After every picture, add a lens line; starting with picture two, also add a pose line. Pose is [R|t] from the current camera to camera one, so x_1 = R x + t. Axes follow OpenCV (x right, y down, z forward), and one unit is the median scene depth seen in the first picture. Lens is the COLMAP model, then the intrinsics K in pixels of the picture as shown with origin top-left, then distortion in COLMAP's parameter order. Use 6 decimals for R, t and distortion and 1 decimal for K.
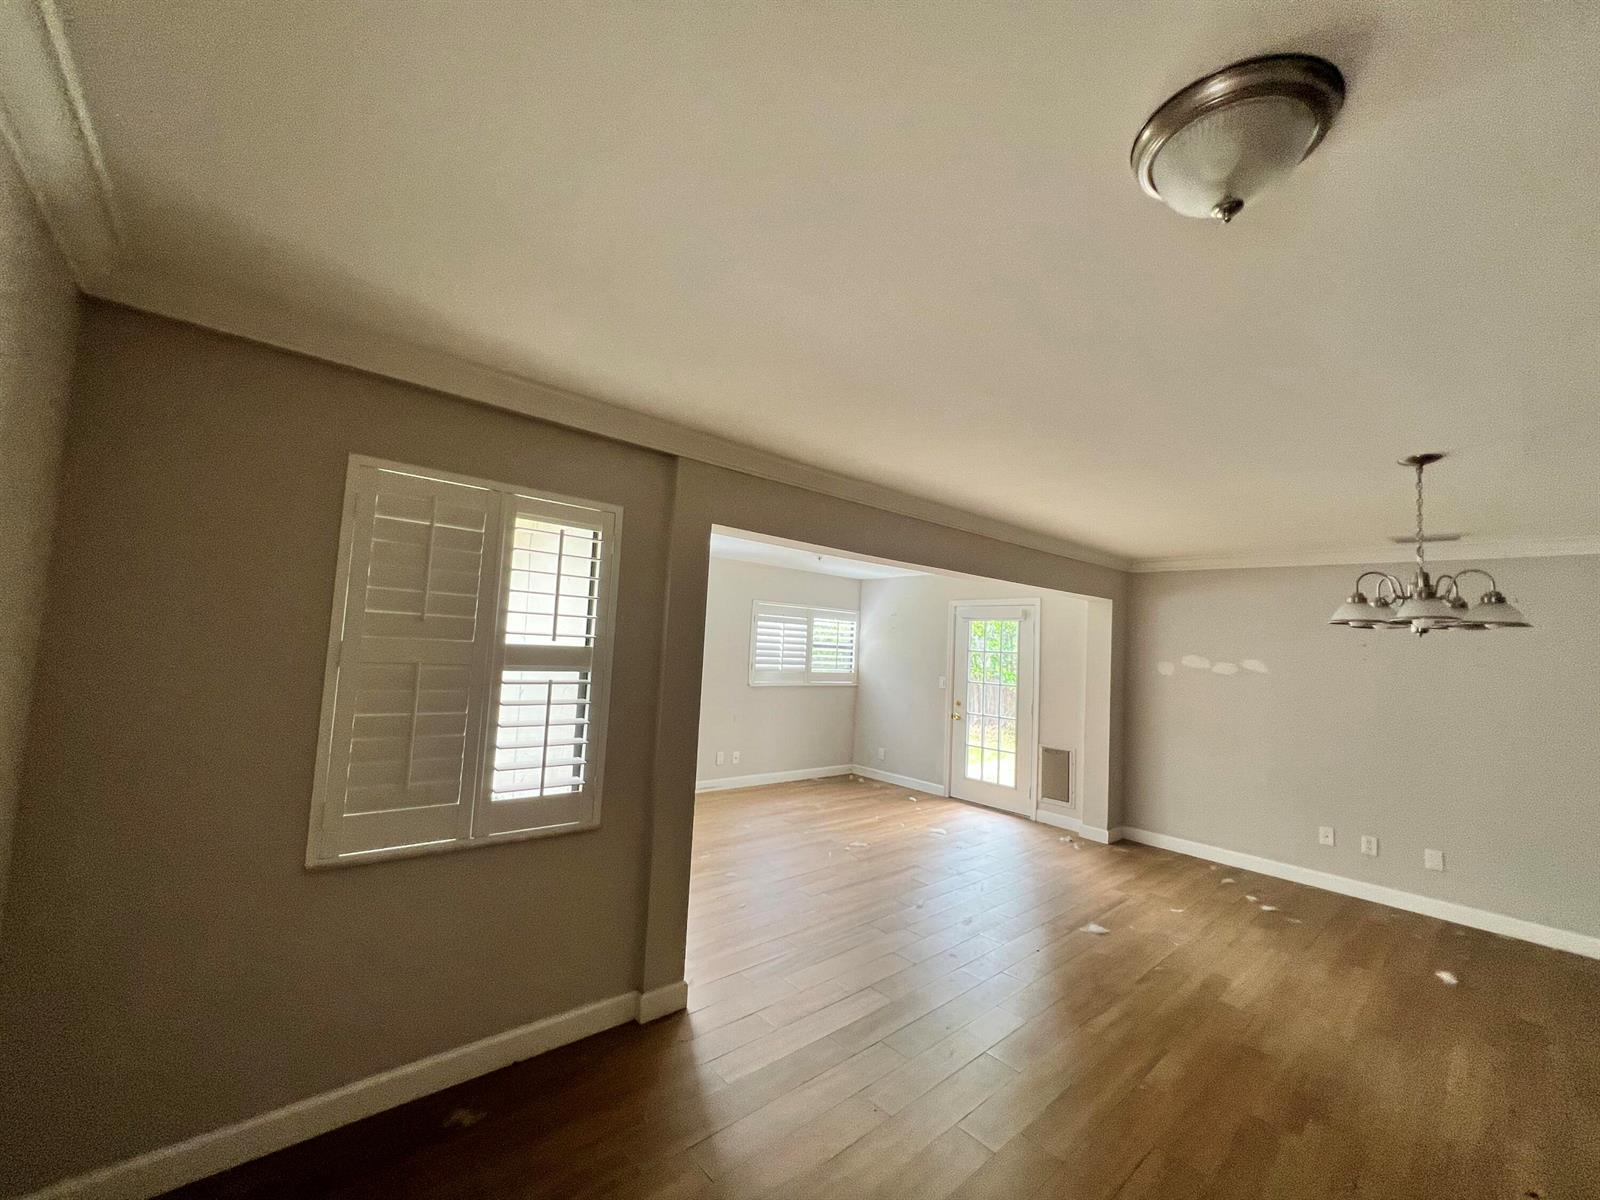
lens RADIAL K [[644.9, 0, 793.7], [0, 644.9, 594.6], [0, 0, 1]] dist [0.000032, -0.000023]
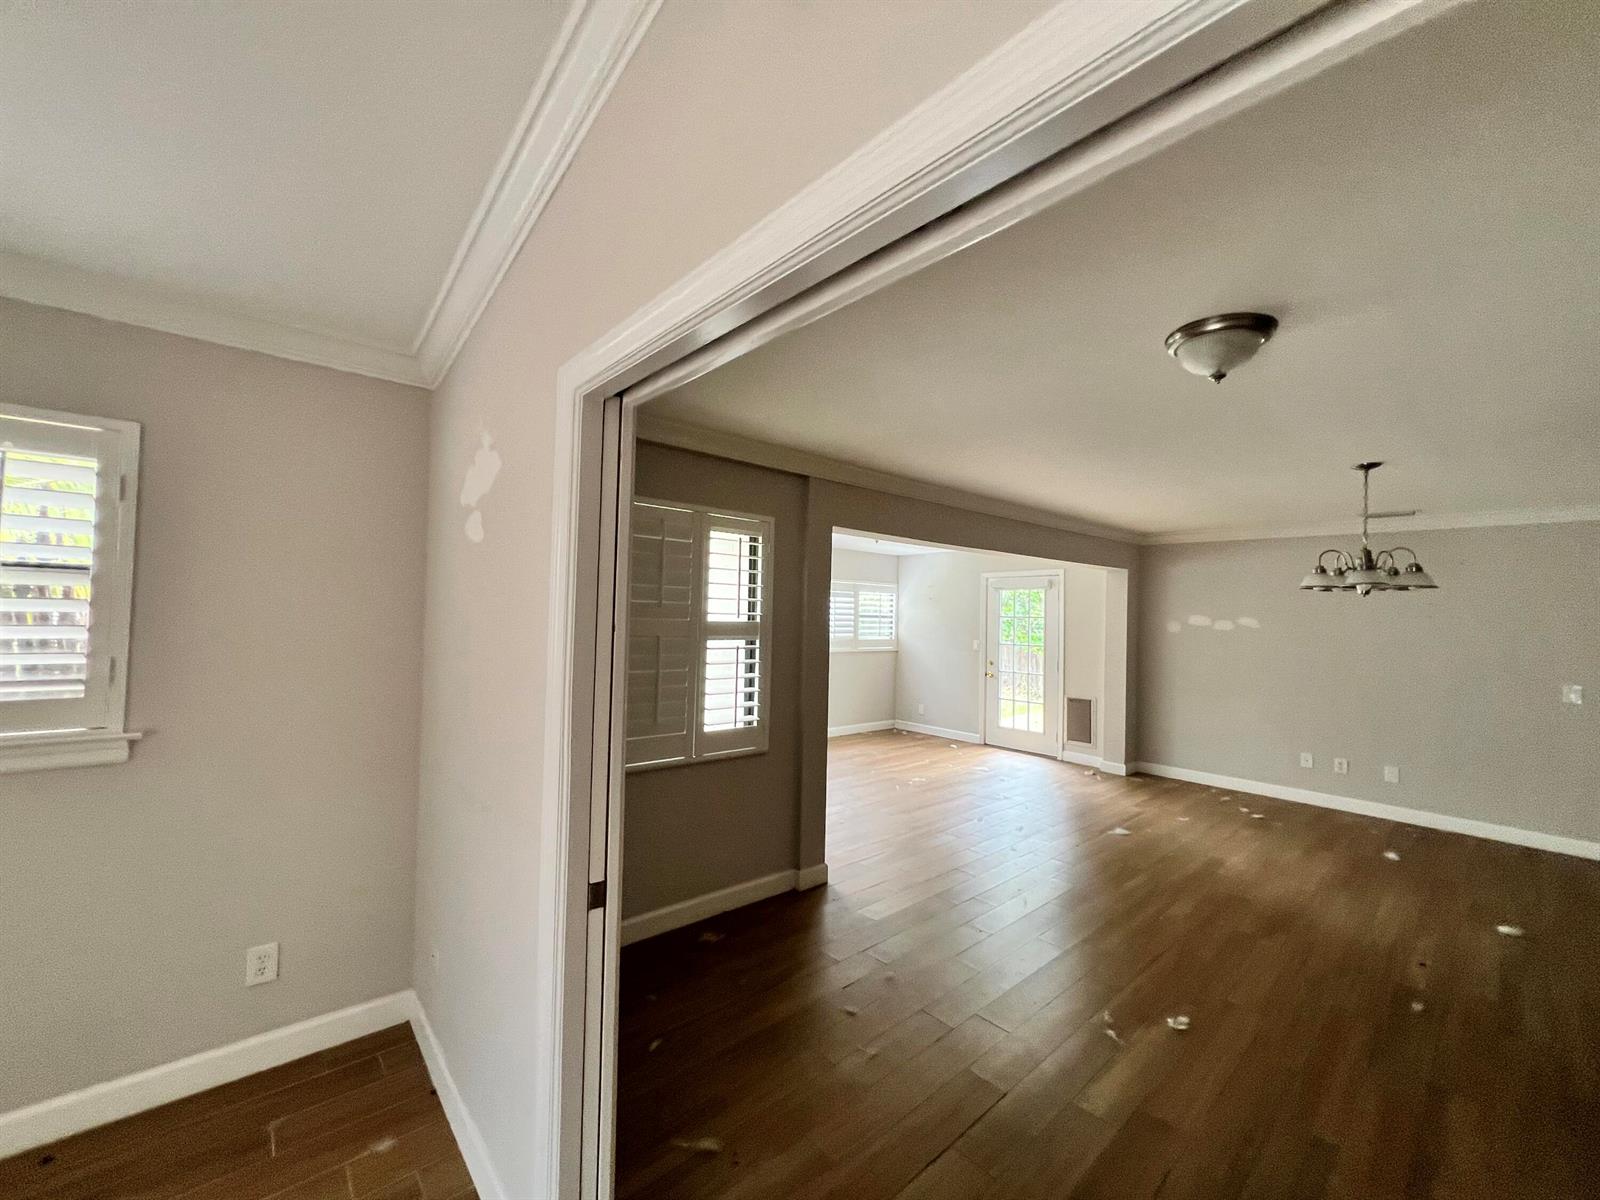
lens RADIAL K [[646.0, 0, 796.1], [0, 646.0, 597.3], [0, 0, 1]] dist [0.000102, 0.000005]
pose [[0.999591, -0.028577, -0.000946, -0.110986], [0.028589, 0.998391, 0.048973, -0.017117], [-0.000455, -0.048980, 0.998800, -0.176594]]
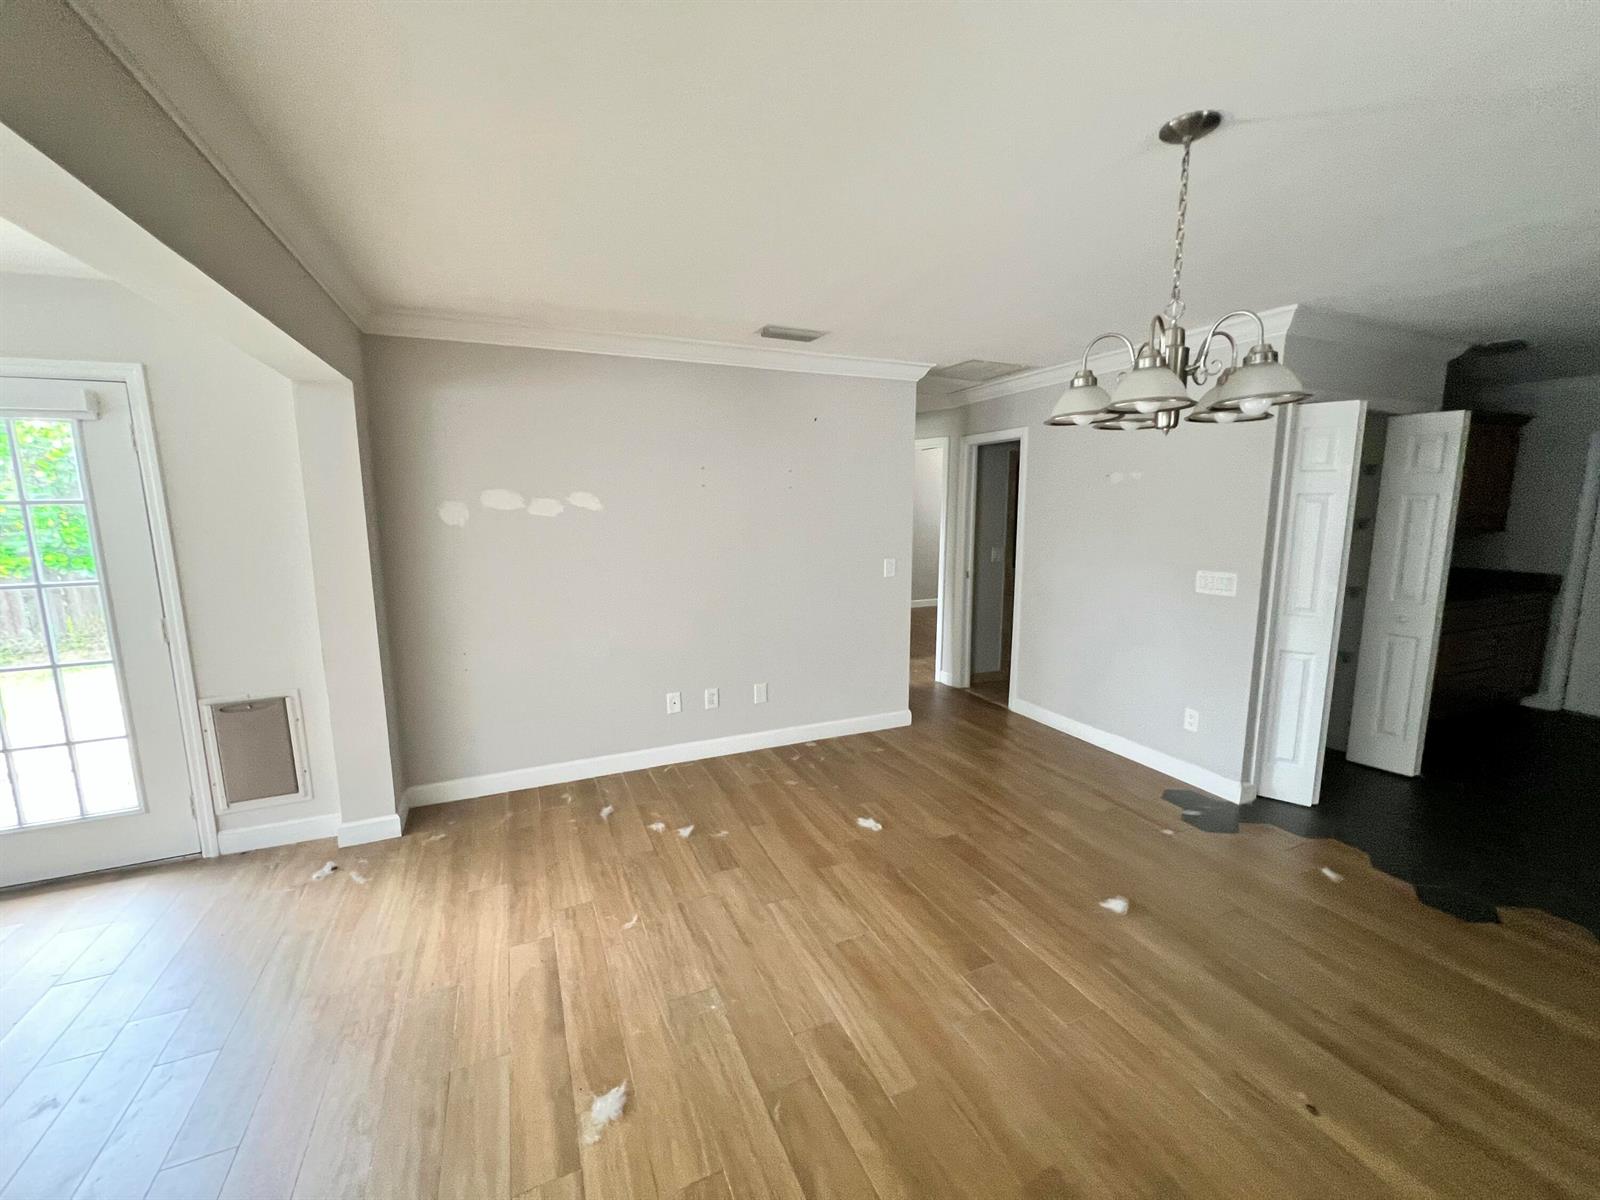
lens RADIAL K [[641.3, 0, 797.8], [0, 641.3, 599.8], [0, 0, 1]] dist [-0.000206, 0.000065]
pose [[0.298198, -0.196647, 0.934028, 0.112974], [-0.048586, 0.974152, 0.220606, 0.048629], [-0.953267, -0.111165, 0.280936, 0.555311]]
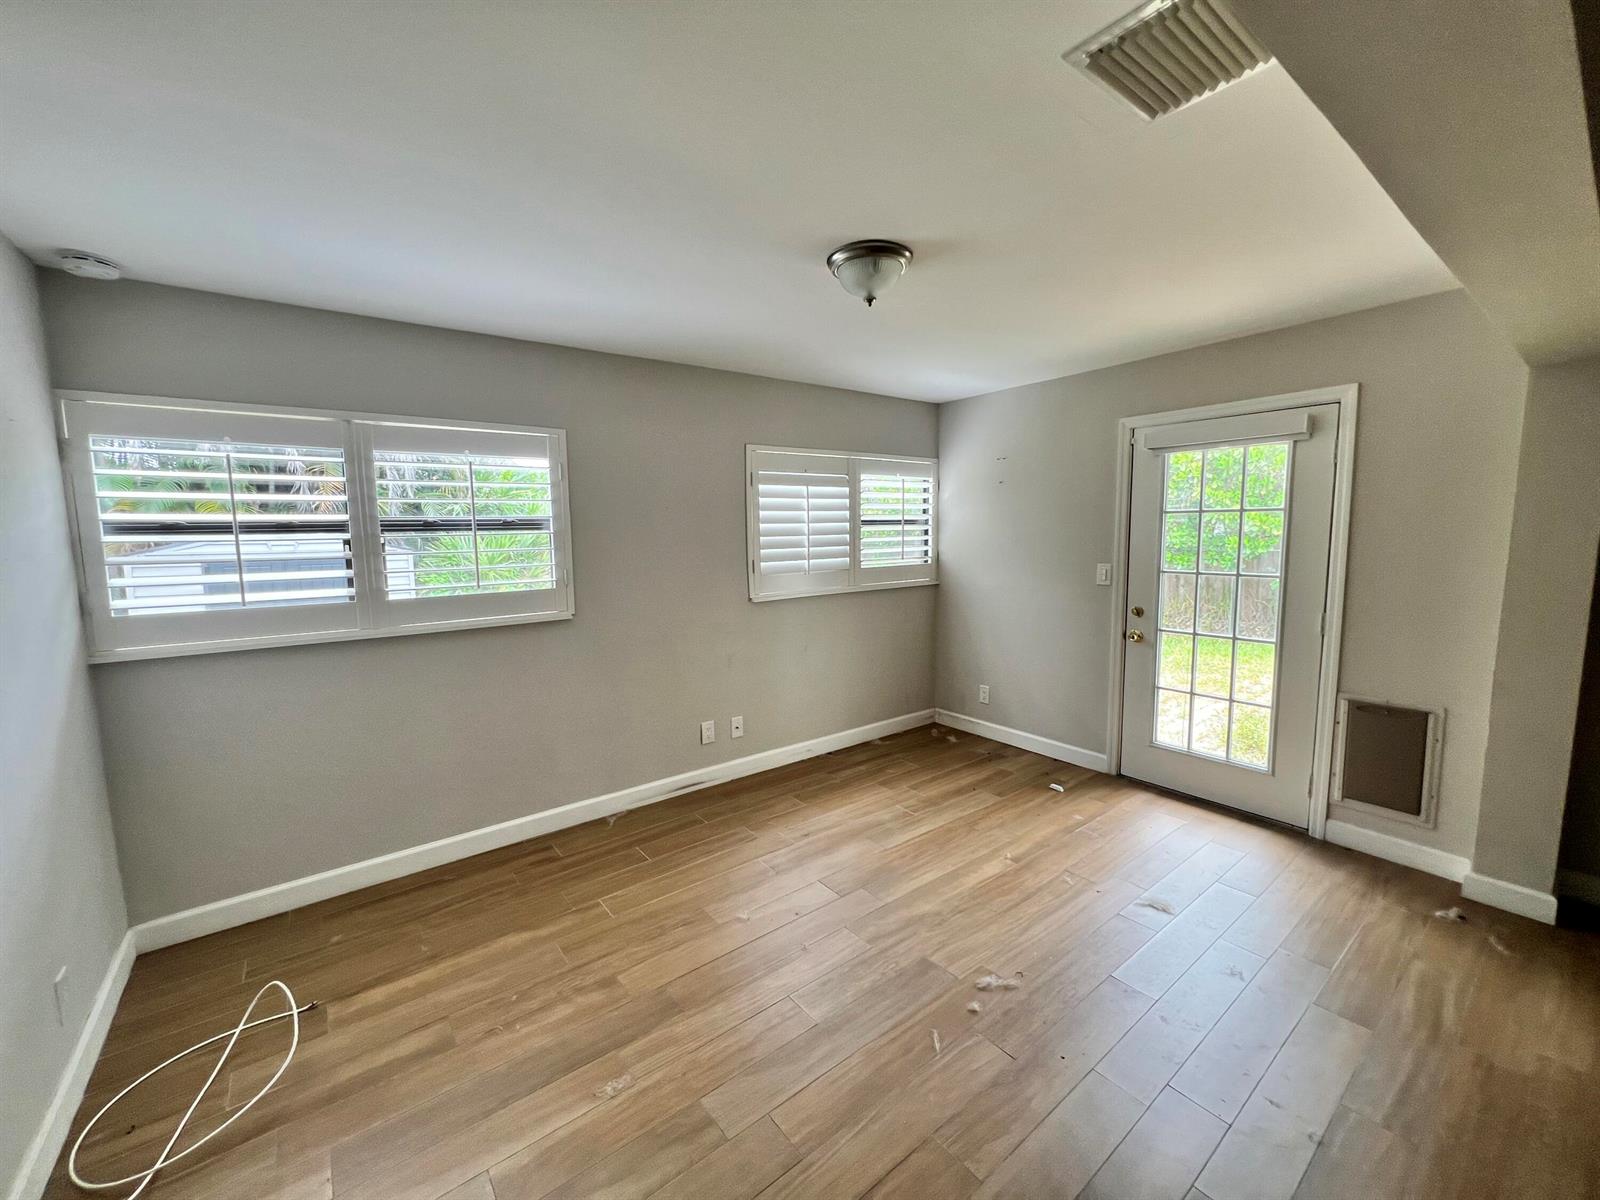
lens RADIAL K [[644.9, 0, 793.7], [0, 644.9, 594.6], [0, 0, 1]] dist [0.000032, -0.000023]
pose [[0.995384, -0.058300, -0.076242, 0.014207], [0.071238, 0.981114, 0.179832, 0.048641], [0.064318, -0.184433, 0.980738, 0.593395]]
